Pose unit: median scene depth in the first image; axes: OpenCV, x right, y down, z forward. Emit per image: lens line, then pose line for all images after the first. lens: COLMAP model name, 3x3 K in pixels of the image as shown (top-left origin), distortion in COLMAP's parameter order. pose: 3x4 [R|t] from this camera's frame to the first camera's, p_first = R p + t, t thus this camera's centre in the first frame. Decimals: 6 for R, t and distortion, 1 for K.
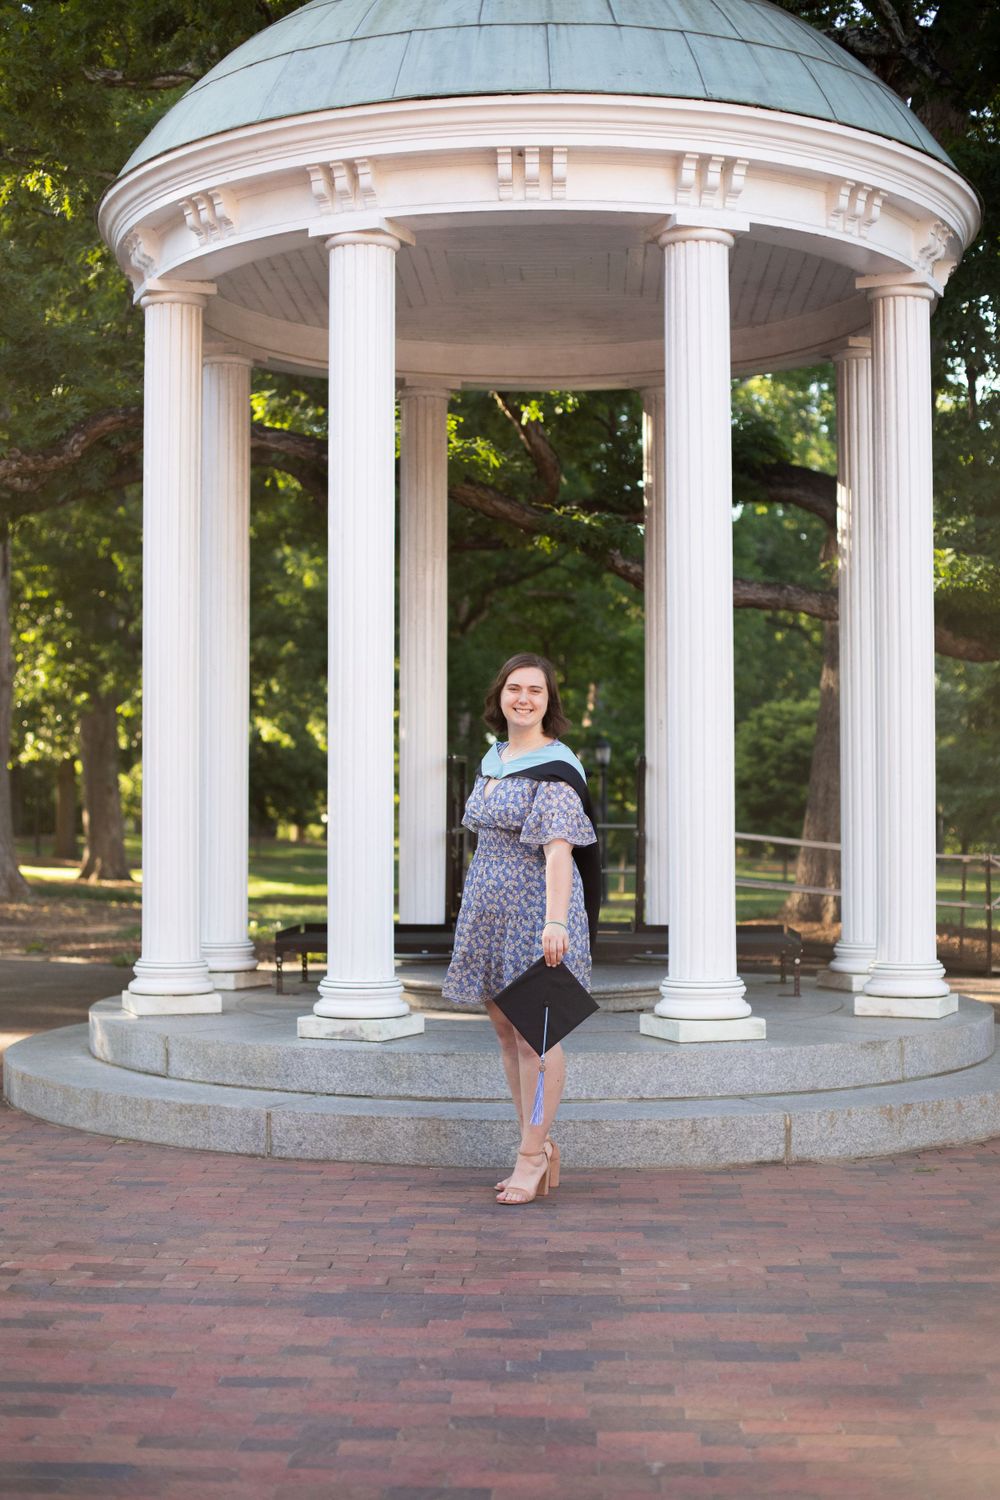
lens RADIAL K [[2169.7, 0, 500.0], [0, 2169.7, 750.0], [0, 0, 1]] dist [-0.157792, 0.211326]
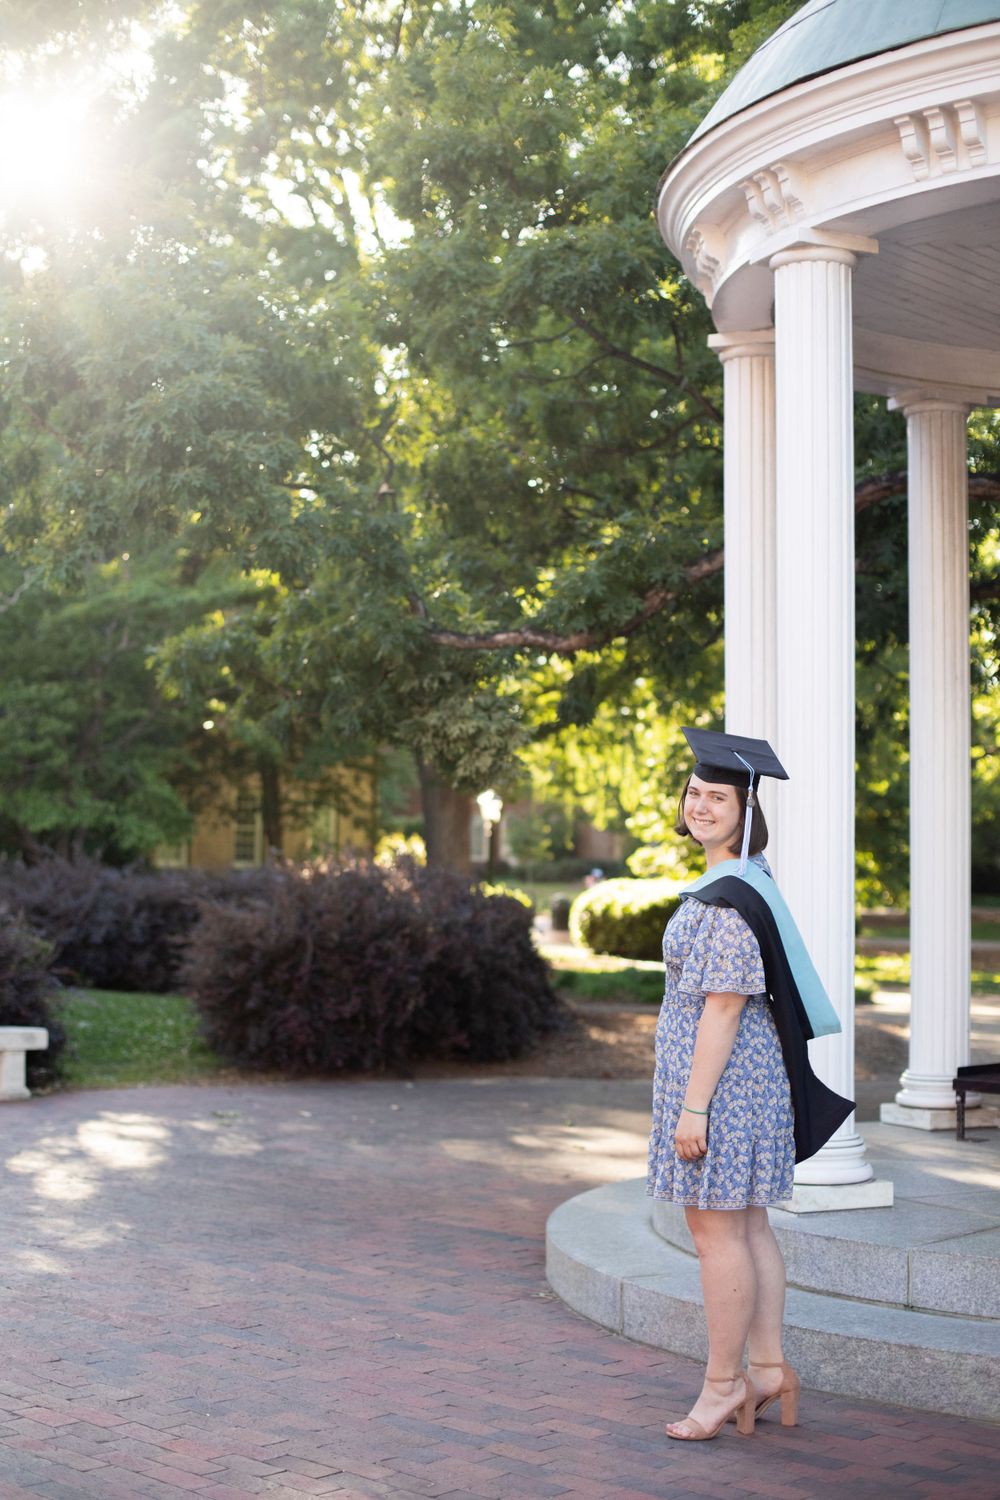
lens RADIAL K [[2169.7, 0, 500.0], [0, 2169.7, 750.0], [0, 0, 1]] dist [-0.157792, 0.211326]
pose [[0.756138, -0.031395, -0.653659, 0.393086], [0.007645, 0.999204, -0.039147, -0.011254], [0.654368, 0.024604, 0.755776, 0.288318]]
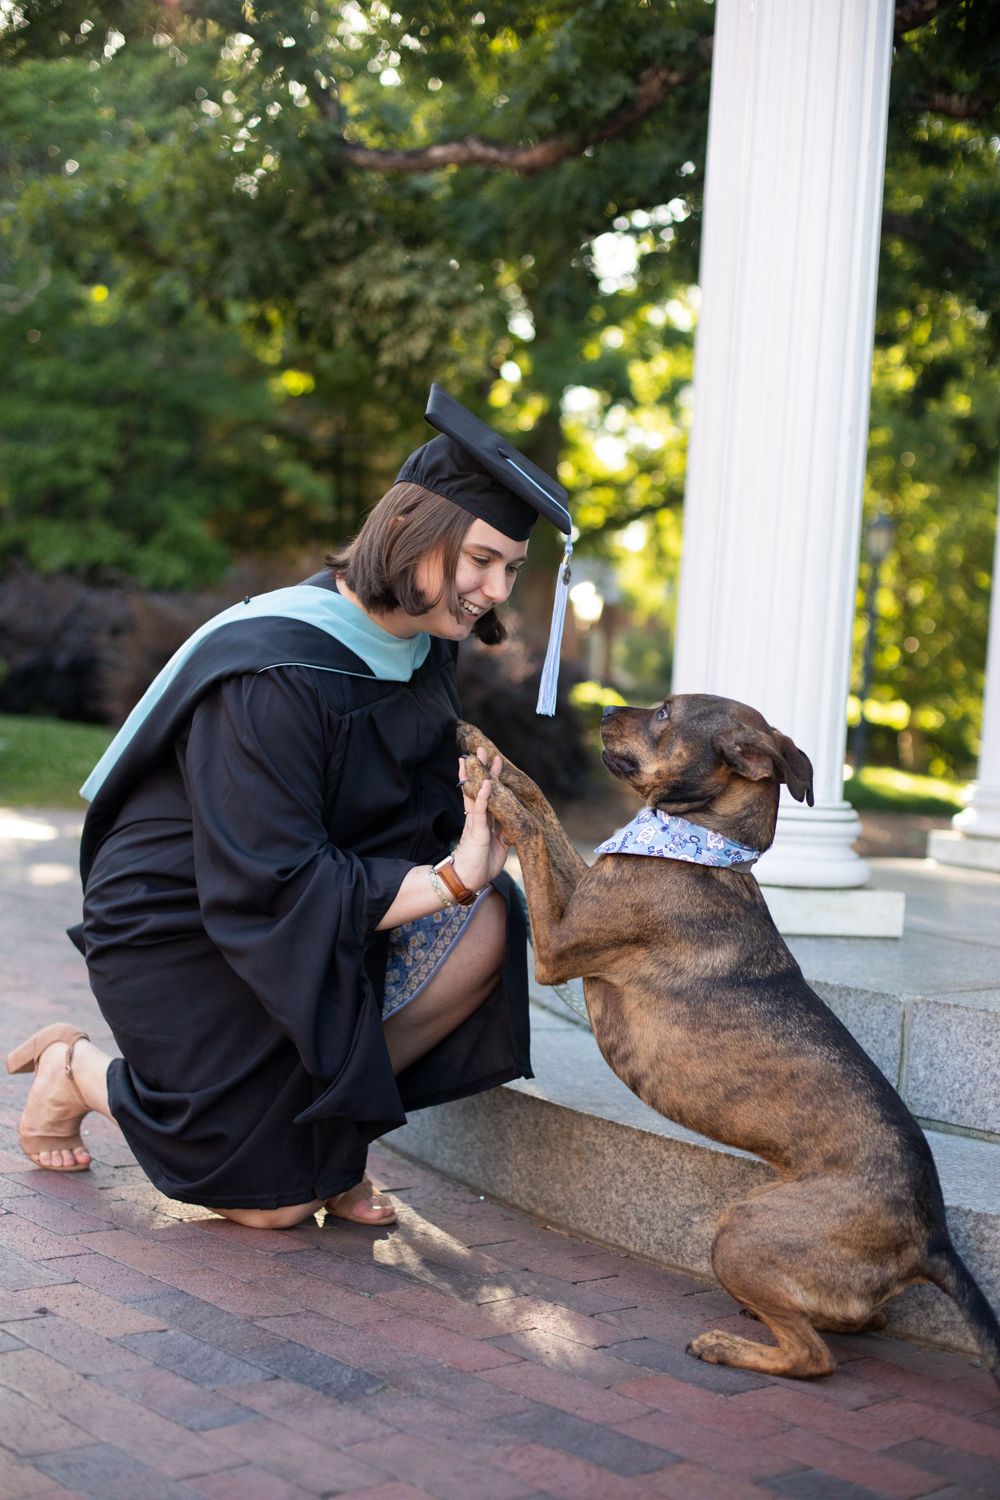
lens RADIAL K [[2178.8, 0, 505.0], [0, 2178.8, 737.4], [0, 0, 1]] dist [-0.144602, 0.095003]
pose [[0.717351, 0.064436, -0.693725, 0.213959], [-0.057113, 0.997801, 0.033622, 0.080237], [0.694367, 0.015502, 0.719454, 0.631320]]
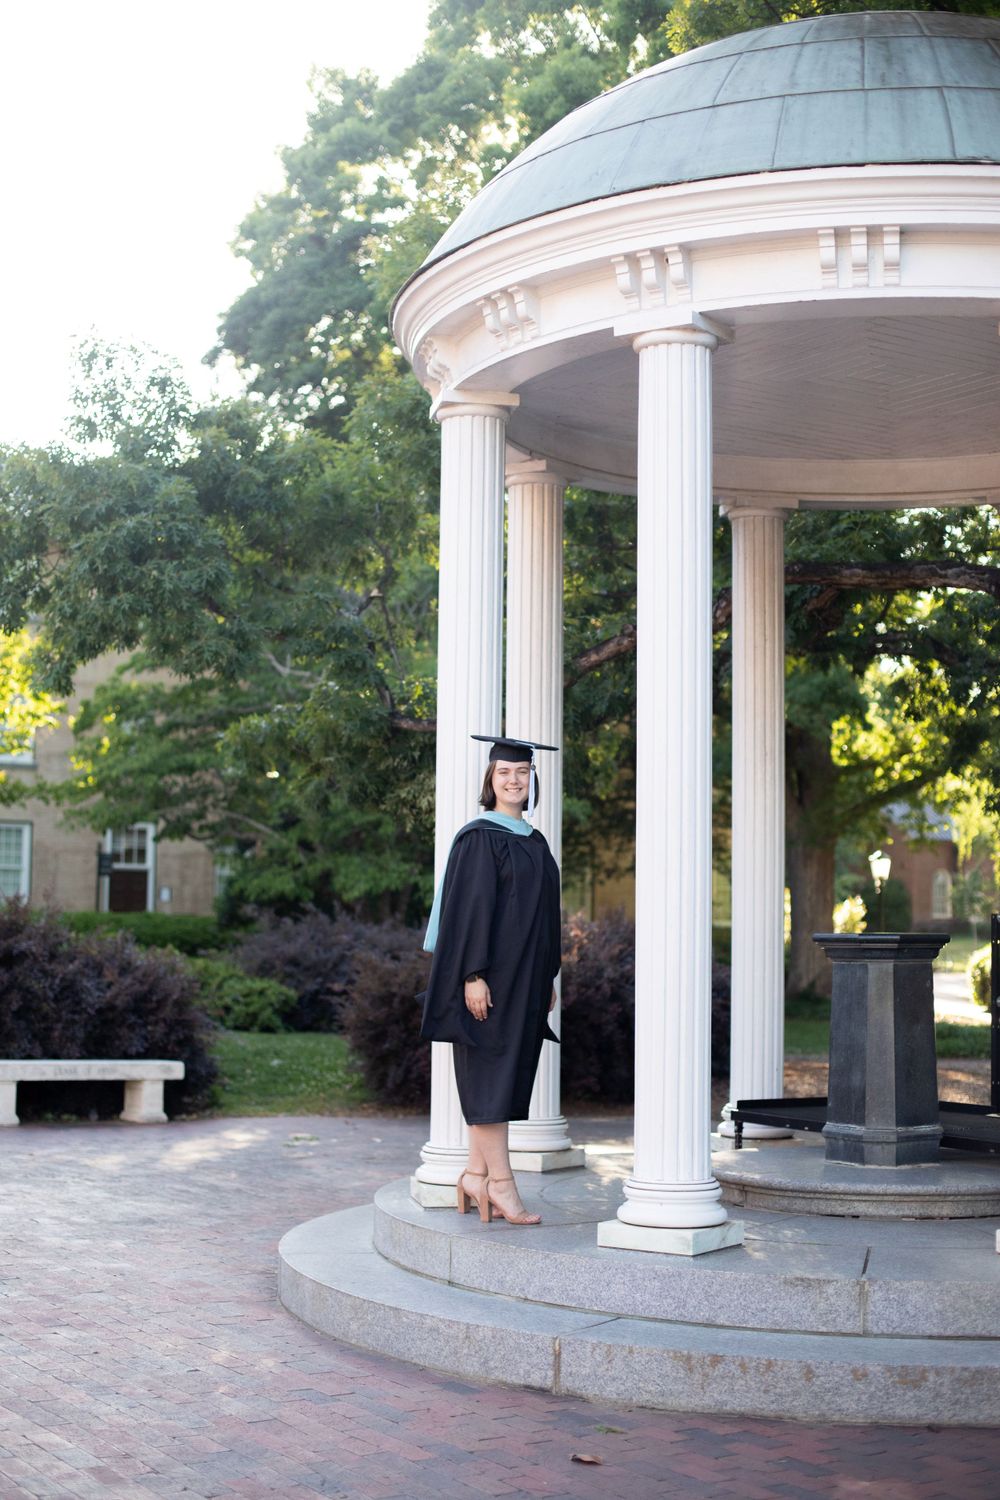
lens RADIAL K [[2165.4, 0, 494.9], [0, 2165.4, 751.9], [0, 0, 1]] dist [-0.139329, 0.164231]
pose [[0.580506, -0.058362, -0.812162, 0.766073], [0.006828, 0.997742, -0.066818, -0.008873], [0.814228, 0.033243, 0.579593, 0.428424]]
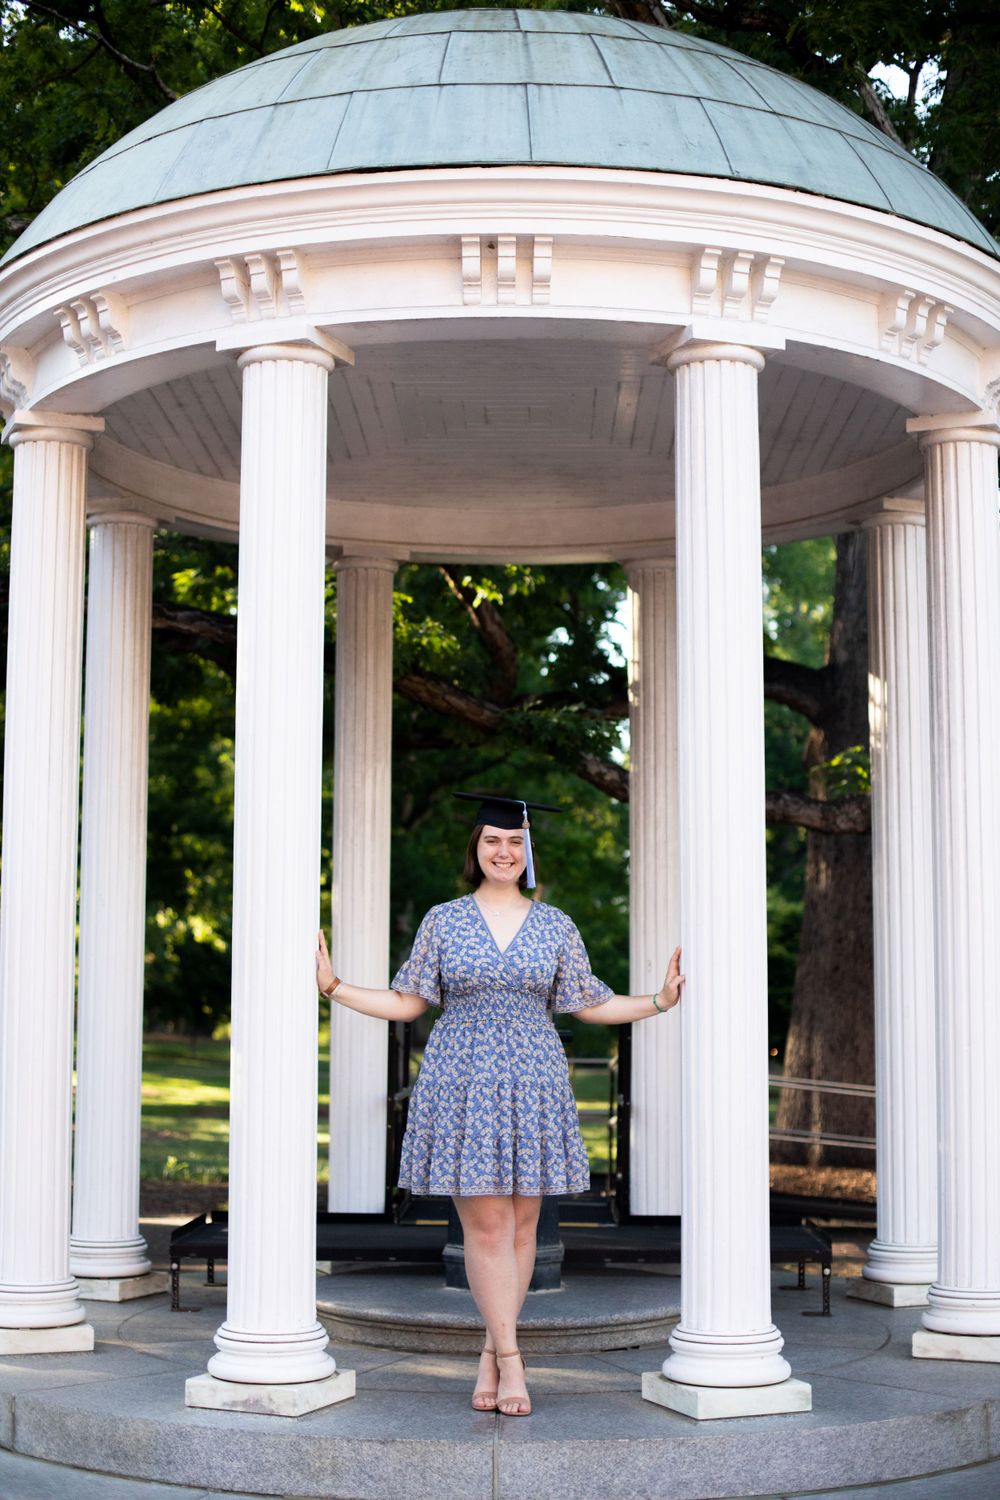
lens RADIAL K [[2169.7, 0, 500.0], [0, 2169.7, 750.0], [0, 0, 1]] dist [-0.157792, 0.211326]
pose [[0.999631, 0.008035, 0.025929, -0.005907], [-0.005683, 0.995966, -0.089552, -0.027048], [-0.026544, 0.089371, 0.995645, 0.239669]]
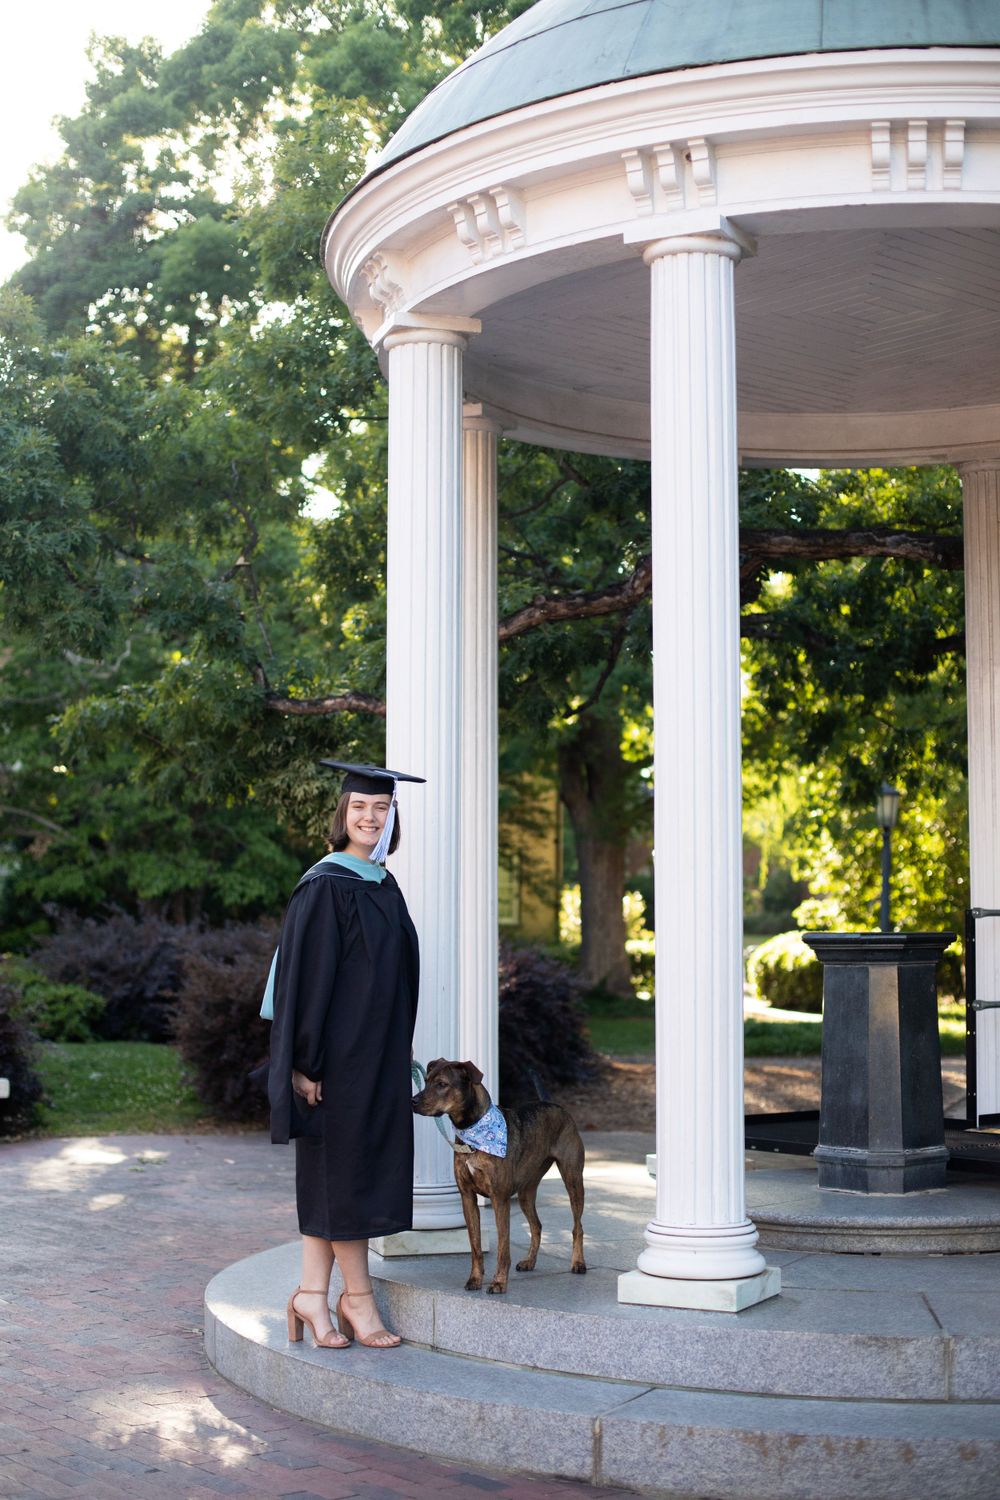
lens RADIAL K [[2165.4, 0, 494.9], [0, 2165.4, 751.9], [0, 0, 1]] dist [-0.139329, 0.164231]
pose [[0.670503, -0.058577, -0.739591, 0.606071], [0.016109, 0.997793, -0.064423, -0.010238], [0.741732, 0.031282, 0.669967, 0.437602]]
